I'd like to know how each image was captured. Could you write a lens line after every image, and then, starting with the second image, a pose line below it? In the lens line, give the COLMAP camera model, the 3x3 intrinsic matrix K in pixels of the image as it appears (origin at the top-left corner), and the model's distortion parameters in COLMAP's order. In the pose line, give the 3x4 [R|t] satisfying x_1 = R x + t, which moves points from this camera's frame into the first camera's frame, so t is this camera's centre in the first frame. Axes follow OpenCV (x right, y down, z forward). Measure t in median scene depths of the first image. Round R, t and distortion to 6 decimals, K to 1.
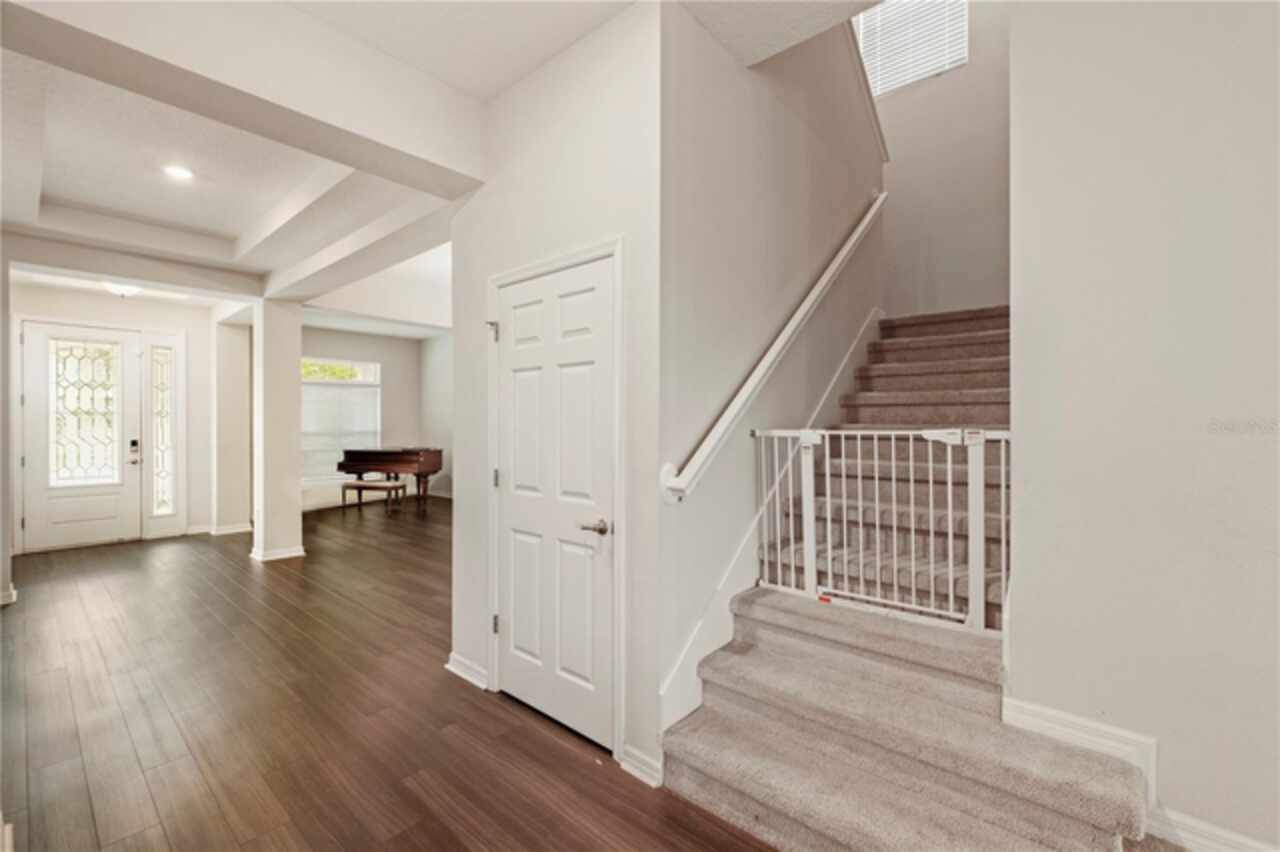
lens RADIAL K [[548.7, 0, 628.4], [0, 548.7, 423.3], [0, 0, 1]] dist [0.000905, 0.001093]
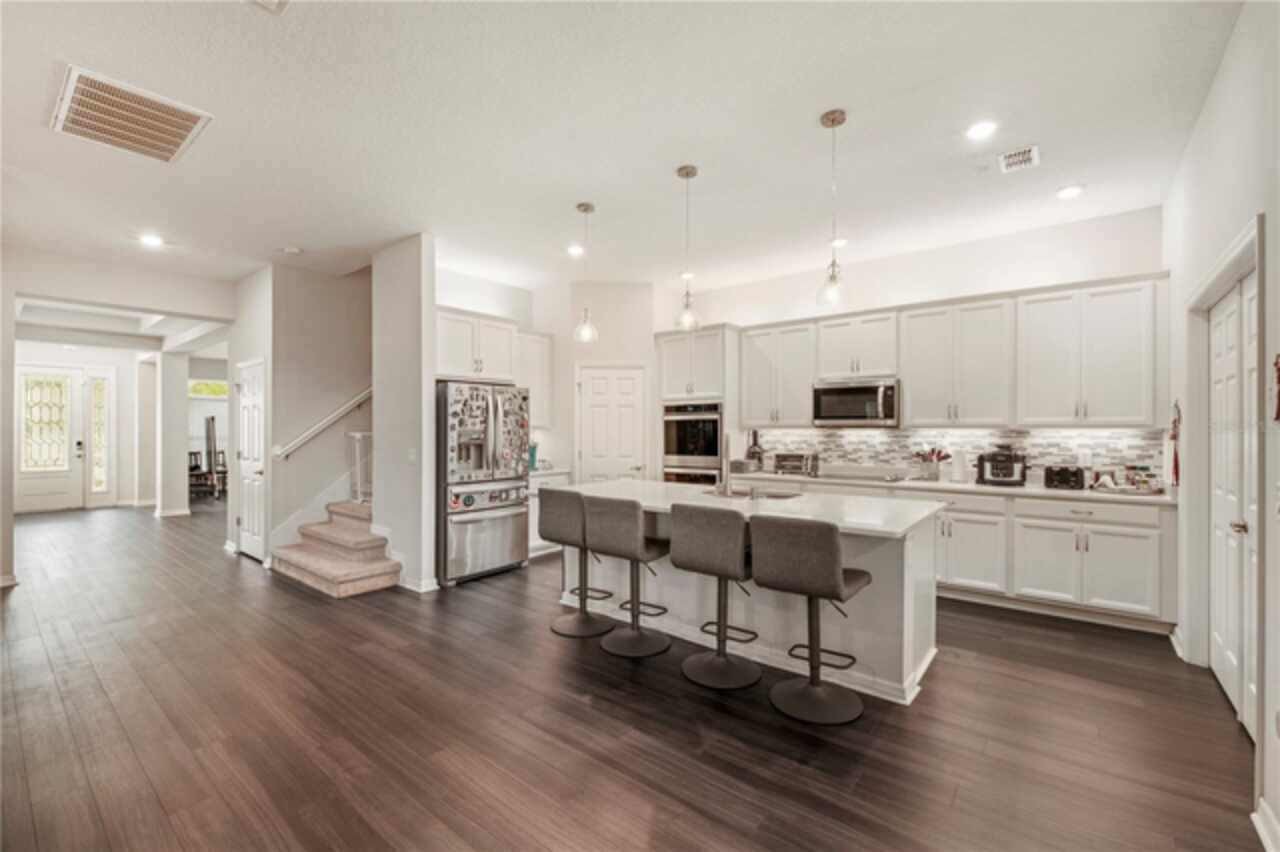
lens RADIAL K [[548.7, 0, 632.5], [0, 548.7, 418.2], [0, 0, 1]] dist [0.000905, 0.001093]
pose [[0.999278, -0.004791, 0.037695, 0.588957], [0.005225, 0.999921, -0.011423, -0.007960], [-0.037637, 0.011612, 0.999224, -0.593224]]
